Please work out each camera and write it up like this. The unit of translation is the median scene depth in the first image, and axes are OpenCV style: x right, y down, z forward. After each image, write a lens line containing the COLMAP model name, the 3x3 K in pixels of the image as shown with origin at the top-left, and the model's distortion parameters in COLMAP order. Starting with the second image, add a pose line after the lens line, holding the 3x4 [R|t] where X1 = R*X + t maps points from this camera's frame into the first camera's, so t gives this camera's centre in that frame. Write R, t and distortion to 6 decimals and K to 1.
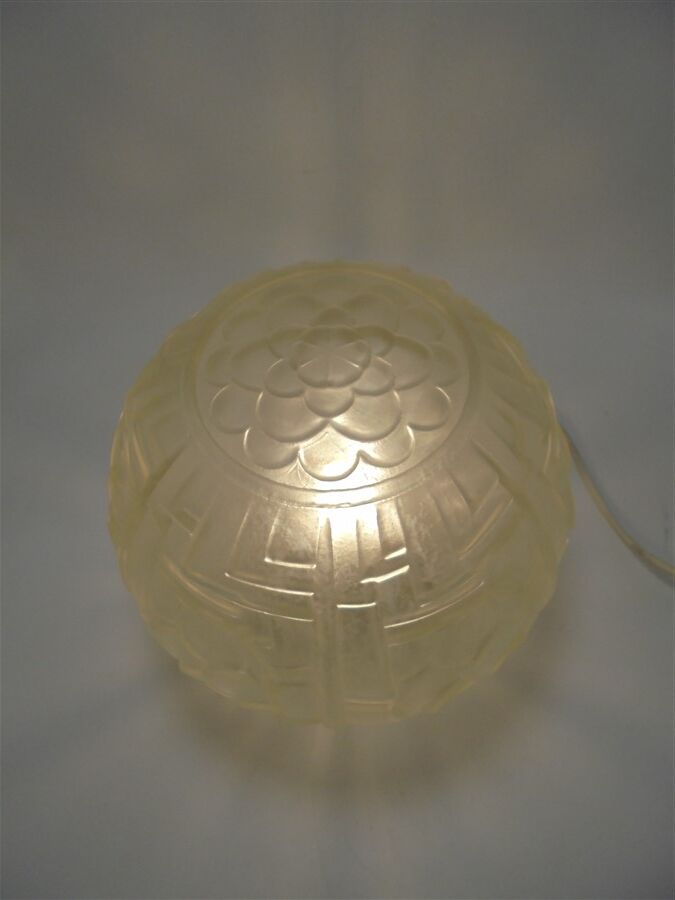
lens RADIAL K [[682.1, 0, 338.8], [0, 682.1, 451.1], [0, 0, 1]] dist [0.002974, 0.000594]
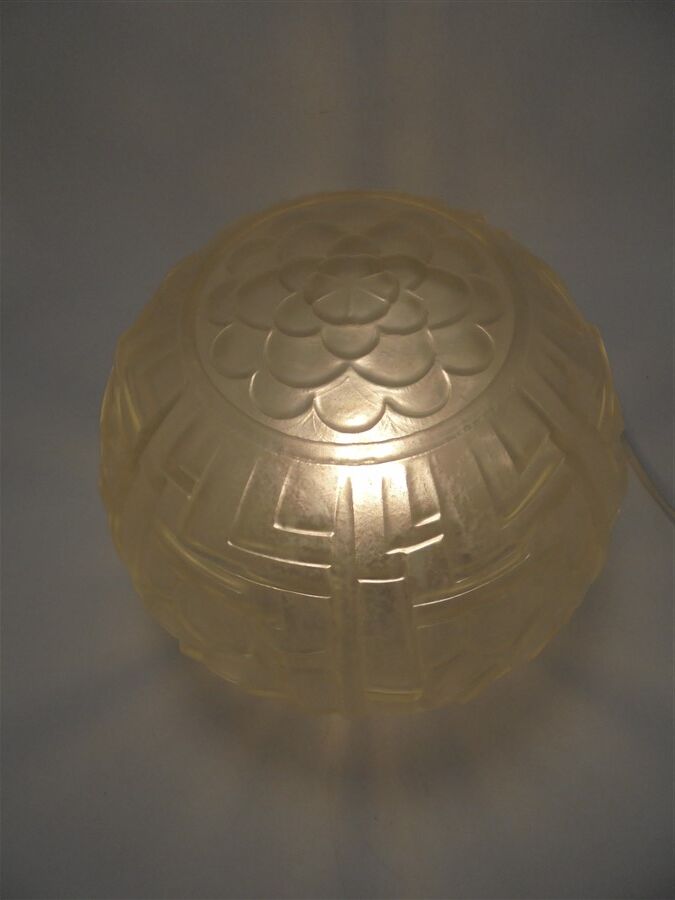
lens RADIAL K [[682.1, 0, 336.2], [0, 682.1, 449.1], [0, 0, 1]] dist [0.002974, 0.000594]
pose [[0.999723, 0.005261, -0.022961, -0.011055], [-0.004657, 0.999644, 0.026290, 0.038305], [0.023091, -0.026175, 0.999391, 0.144462]]
